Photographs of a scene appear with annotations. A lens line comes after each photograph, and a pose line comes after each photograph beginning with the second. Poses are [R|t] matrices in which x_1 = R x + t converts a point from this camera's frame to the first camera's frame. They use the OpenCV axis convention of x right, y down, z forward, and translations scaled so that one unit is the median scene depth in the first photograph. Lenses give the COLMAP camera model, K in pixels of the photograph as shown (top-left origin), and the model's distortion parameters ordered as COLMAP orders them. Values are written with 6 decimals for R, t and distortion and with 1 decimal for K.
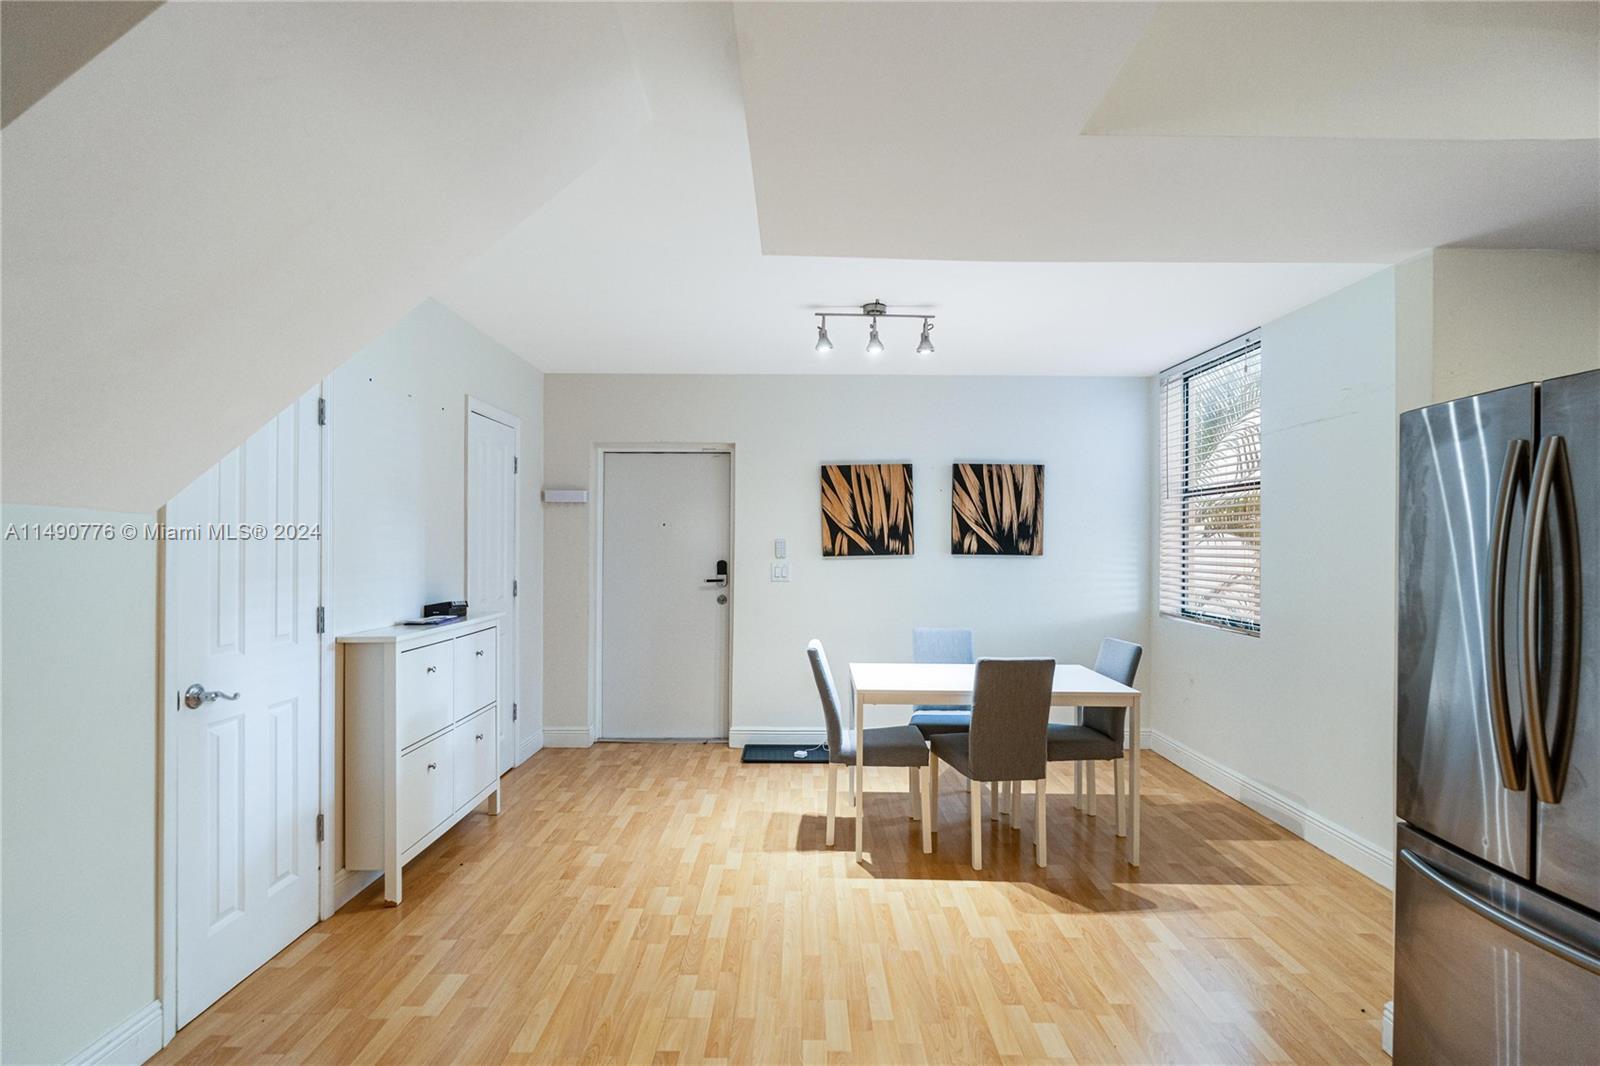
lens RADIAL K [[766.2, 0, 792.8], [0, 766.2, 547.4], [0, 0, 1]] dist [-0.000407, -0.000008]
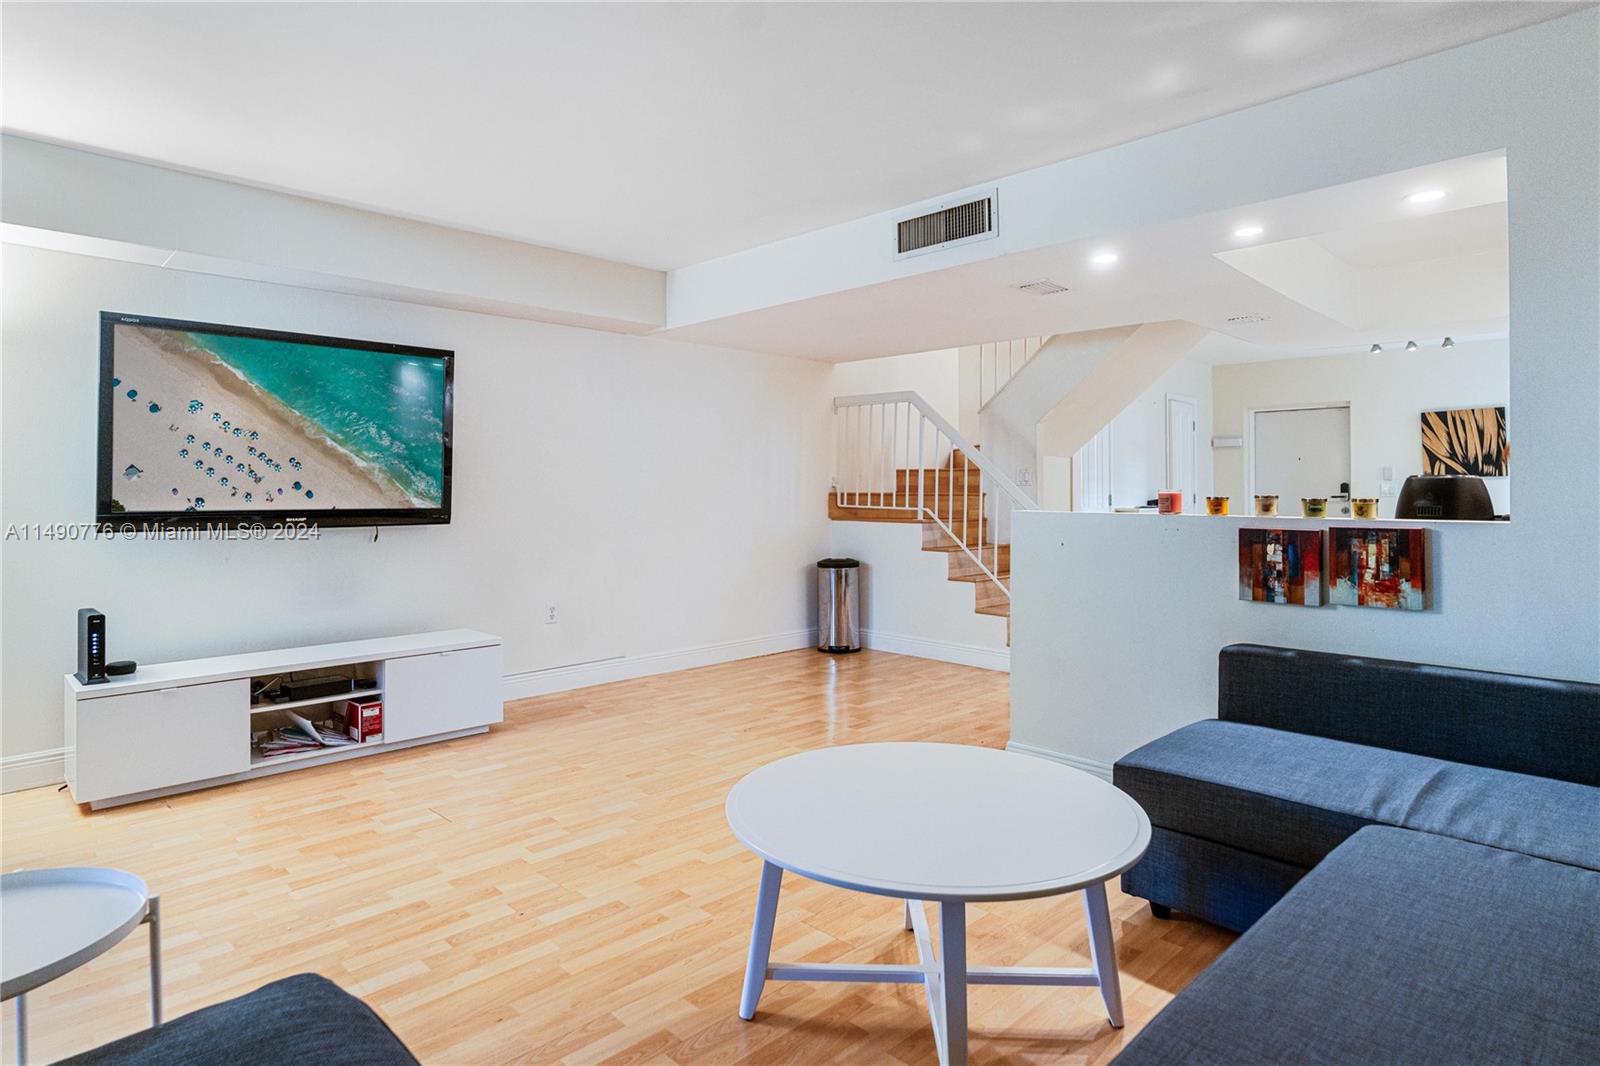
lens RADIAL K [[897.1, 0, 811.9], [0, 897.1, 504.6], [0, 0, 1]] dist [-0.004370, 0.000951]
pose [[0.715996, 0.006653, -0.698073, 0.376688], [-0.000067, 0.999955, 0.009461, 0.043706], [0.698105, -0.006727, 0.715964, -0.921445]]
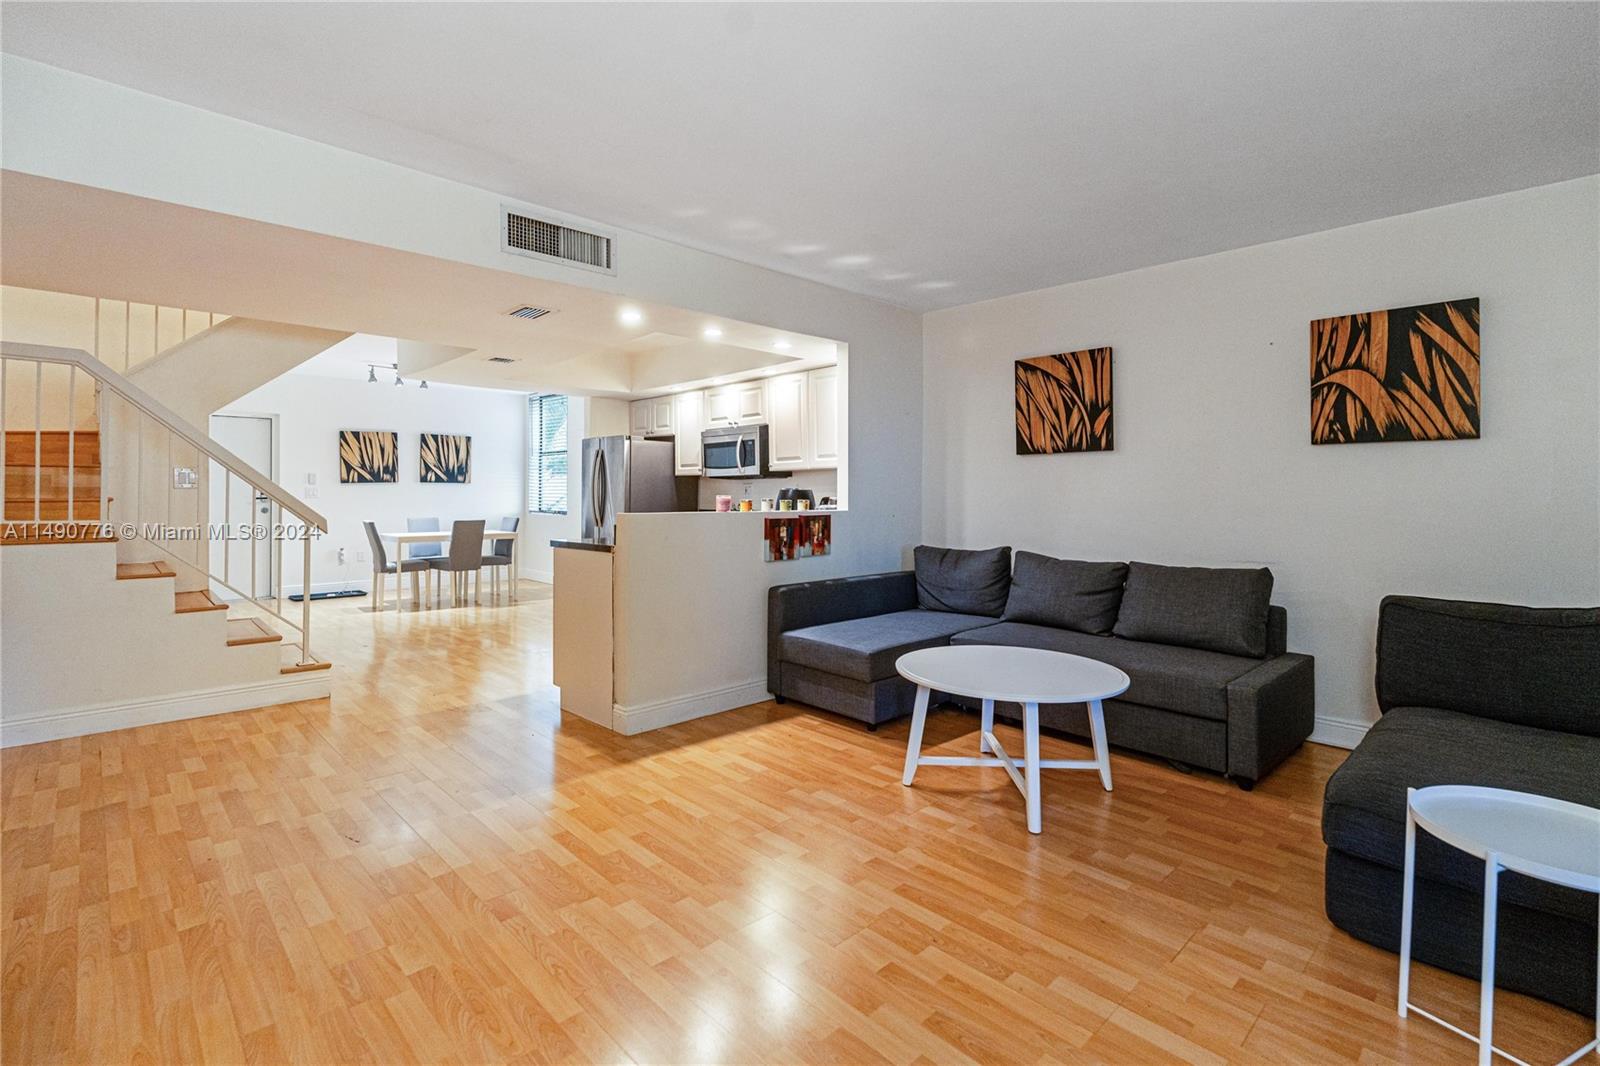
lens RADIAL K [[735.2, 0, 794.7], [0, 735.2, 497.8], [0, 0, 1]] dist [-0.003789, -0.000100]
pose [[0.715886, -0.008283, 0.698168, -0.387194], [0.003346, 0.999959, 0.008433, 0.034618], [-0.698209, -0.003702, 0.715884, -0.908550]]
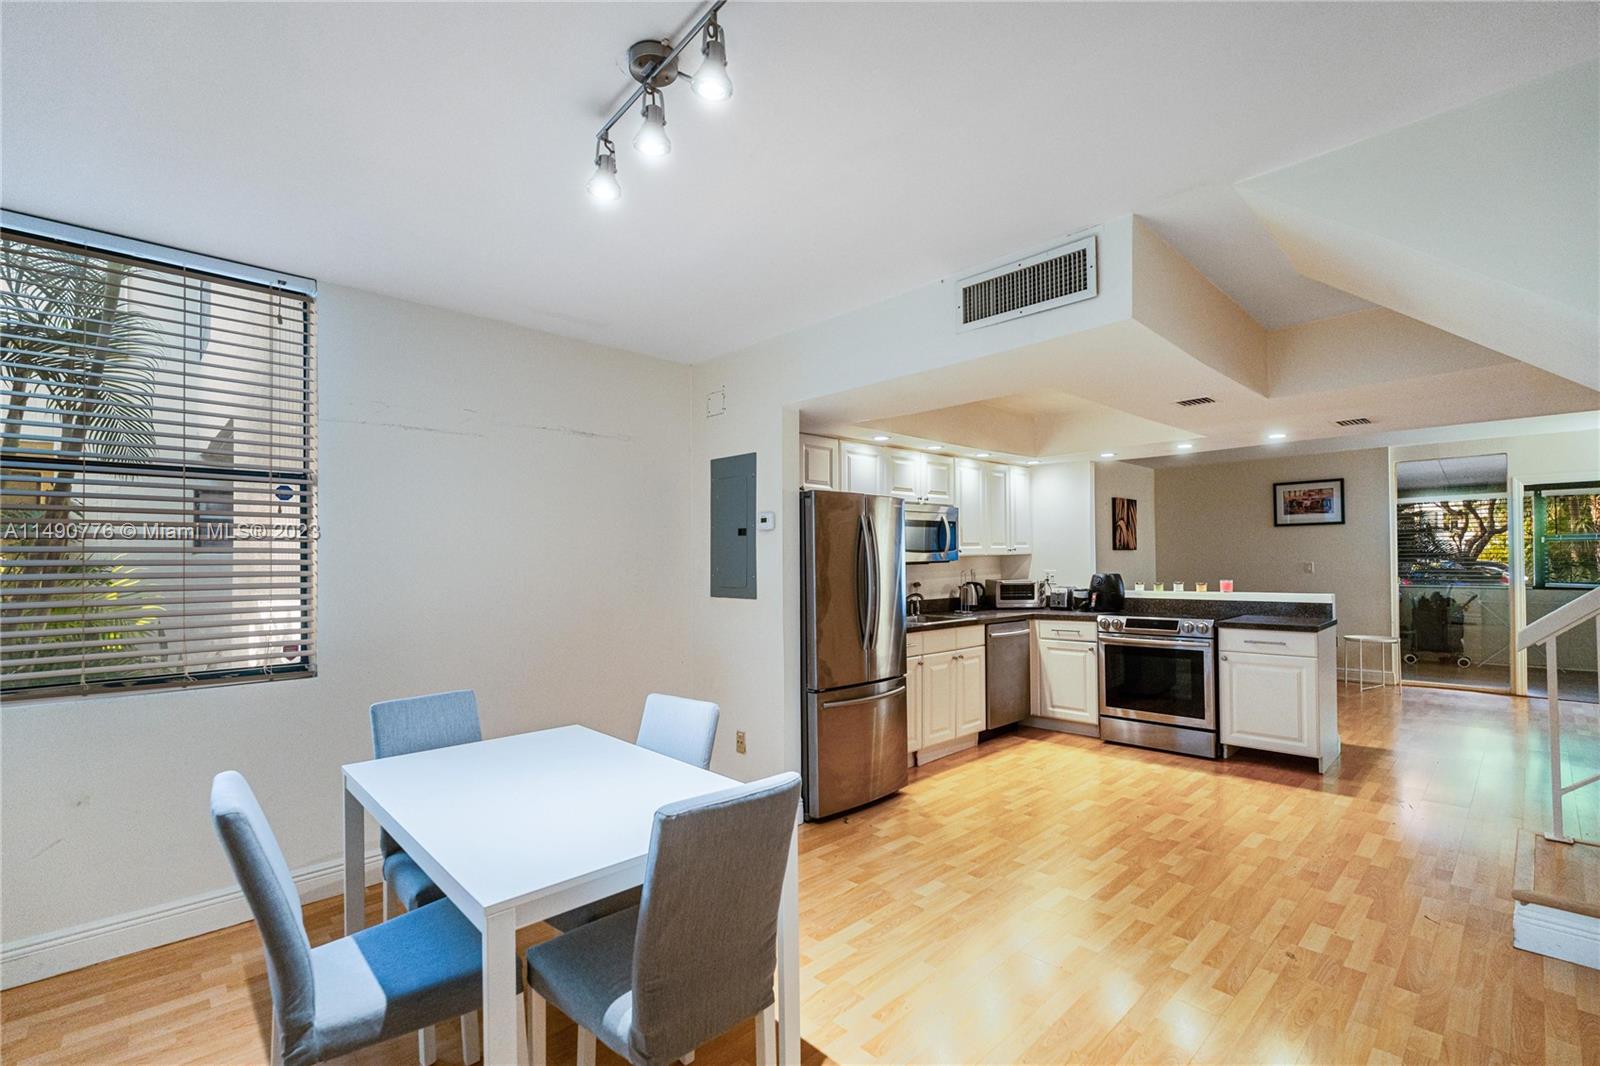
lens RADIAL K [[719.5, 0, 794.5], [0, 719.5, 555.1], [0, 0, 1]] dist [0.002840, 0.000443]
pose [[-0.697232, 0.007776, 0.716803, -0.199485], [0.009116, 0.999956, -0.001980, -0.000261], [-0.716787, 0.005154, -0.697273, 0.891415]]
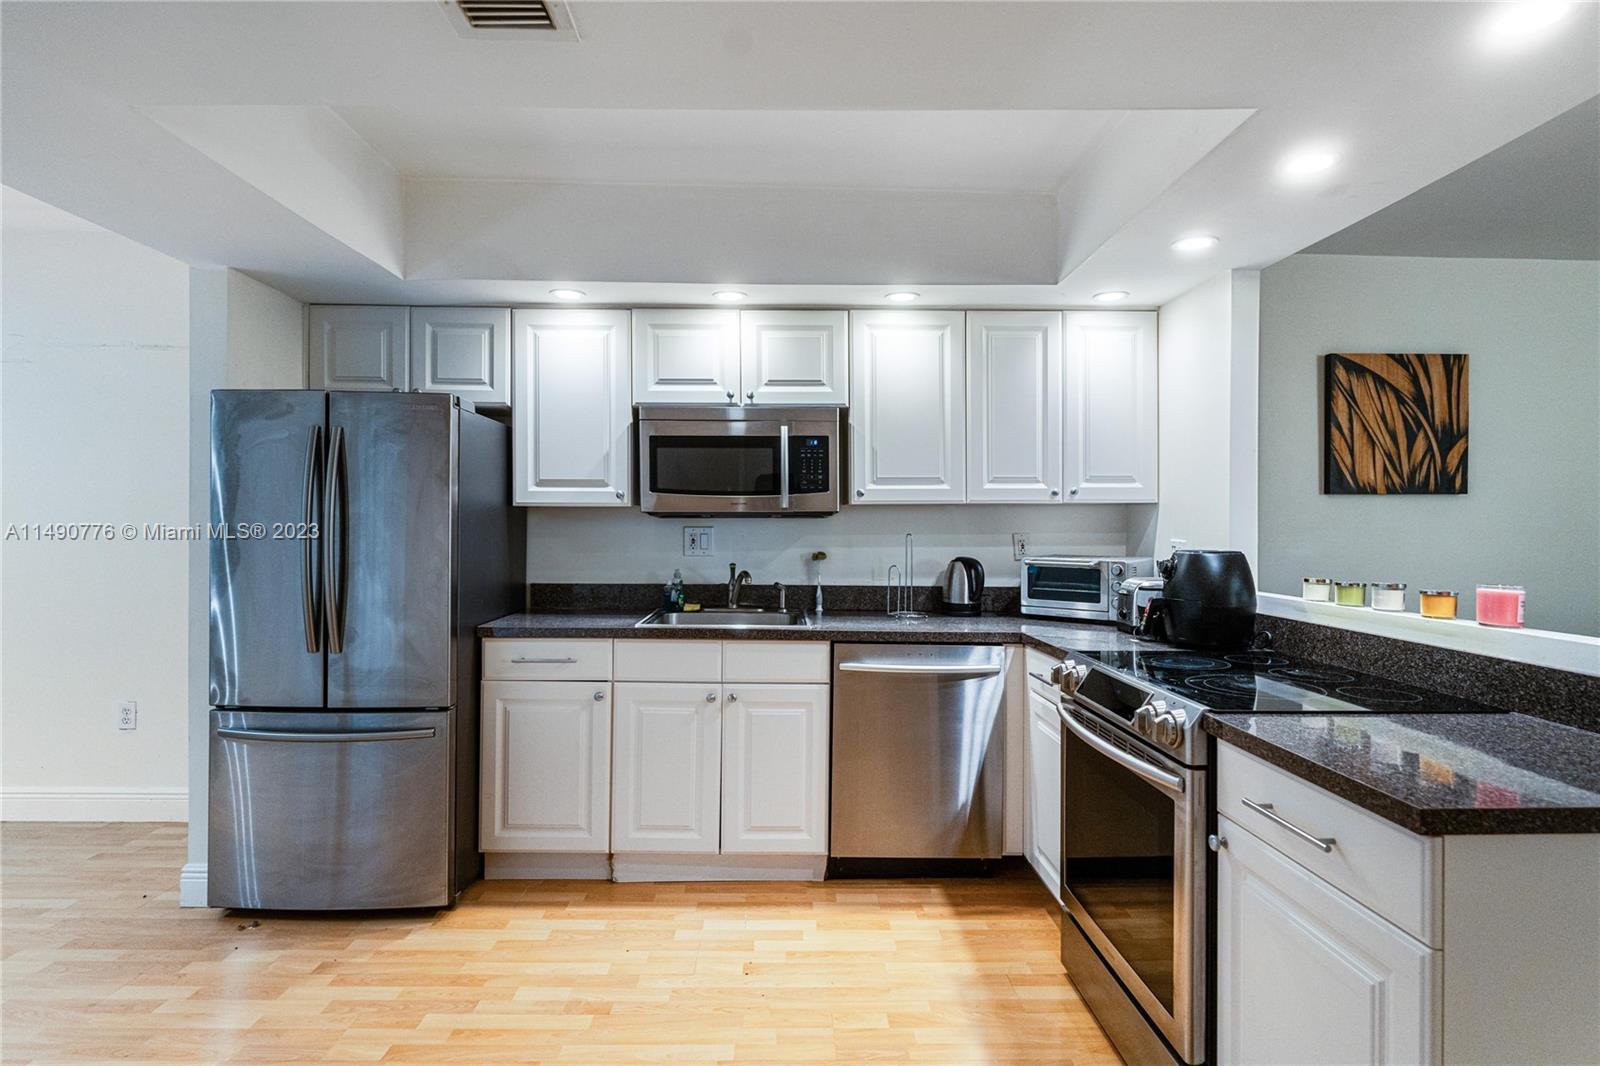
lens RADIAL K [[827.4, 0, 805.8], [0, 827.4, 523.9], [0, 0, 1]] dist [-0.004699, 0.000277]
pose [[-0.023516, -0.006876, 0.999700, -0.230354], [-0.005611, 0.999962, 0.006746, 0.012686], [-0.999708, -0.005451, -0.023554, 0.015722]]
